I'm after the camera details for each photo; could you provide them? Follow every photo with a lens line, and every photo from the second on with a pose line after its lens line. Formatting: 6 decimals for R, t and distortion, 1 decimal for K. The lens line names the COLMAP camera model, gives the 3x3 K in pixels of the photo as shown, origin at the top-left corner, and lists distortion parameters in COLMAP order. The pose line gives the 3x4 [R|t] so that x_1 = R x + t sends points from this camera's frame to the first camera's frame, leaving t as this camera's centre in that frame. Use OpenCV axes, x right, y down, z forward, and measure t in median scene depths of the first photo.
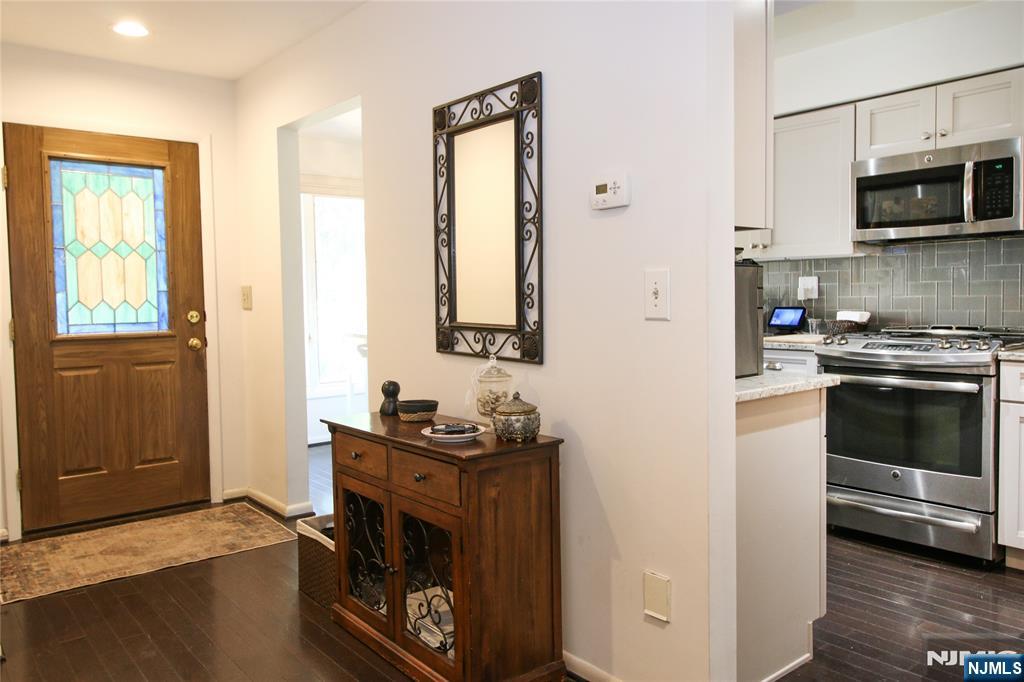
lens RADIAL K [[781.9, 0, 510.9], [0, 781.9, 335.8], [0, 0, 1]] dist [0.013331, -0.001097]
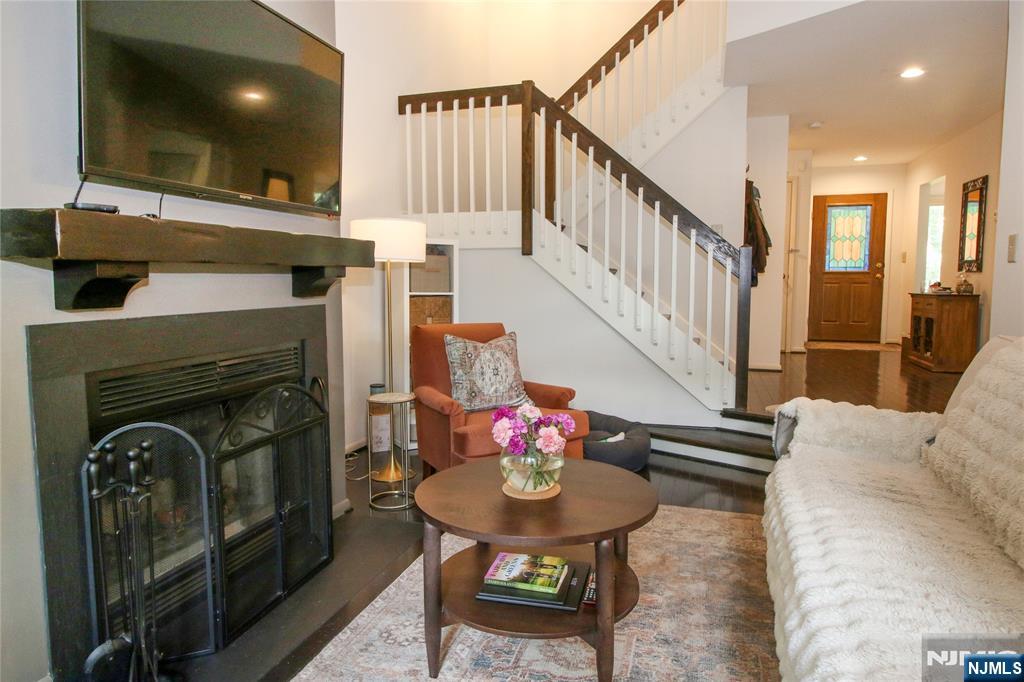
lens RADIAL K [[639.0, 0, 512.2], [0, 639.0, 337.3], [0, 0, 1]] dist [0.004278, -0.001533]
pose [[0.565869, 0.085797, -0.820019, 0.634954], [-0.047111, 0.996311, 0.071733, 0.116574], [0.823148, -0.001960, 0.567824, -1.130704]]
